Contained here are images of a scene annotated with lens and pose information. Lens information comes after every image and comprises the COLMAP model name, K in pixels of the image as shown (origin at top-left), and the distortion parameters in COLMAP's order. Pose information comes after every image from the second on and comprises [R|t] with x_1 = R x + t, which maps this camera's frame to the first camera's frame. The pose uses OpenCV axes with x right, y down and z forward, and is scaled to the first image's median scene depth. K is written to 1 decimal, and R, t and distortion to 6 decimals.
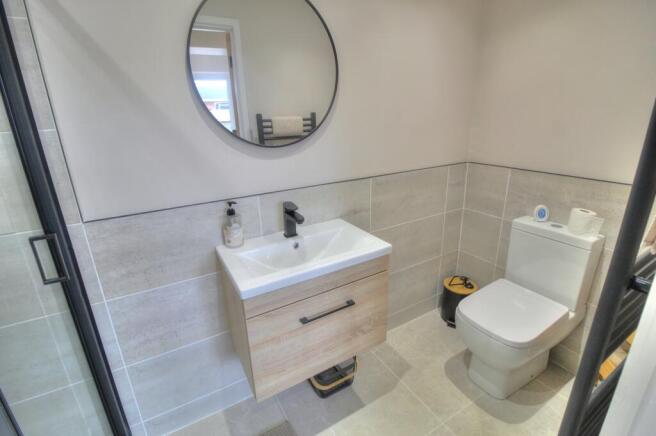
lens RADIAL K [[307.3, 0, 328.8], [0, 307.3, 209.8], [0, 0, 1]] dist [-0.004009, -0.001137]
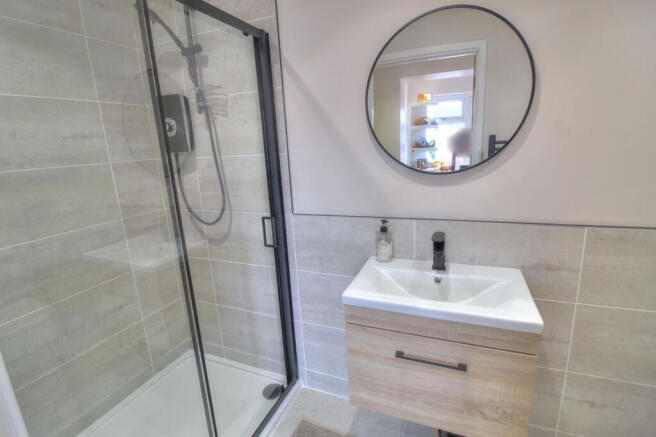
lens RADIAL K [[307.1, 0, 329.6], [0, 307.1, 207.2], [0, 0, 1]] dist [0.001491, 0.000004]
pose [[0.622326, 0.161105, -0.765999, 0.391947], [-0.203468, 0.978246, 0.040440, -0.075084], [0.755851, 0.130690, 0.641568, 0.135358]]
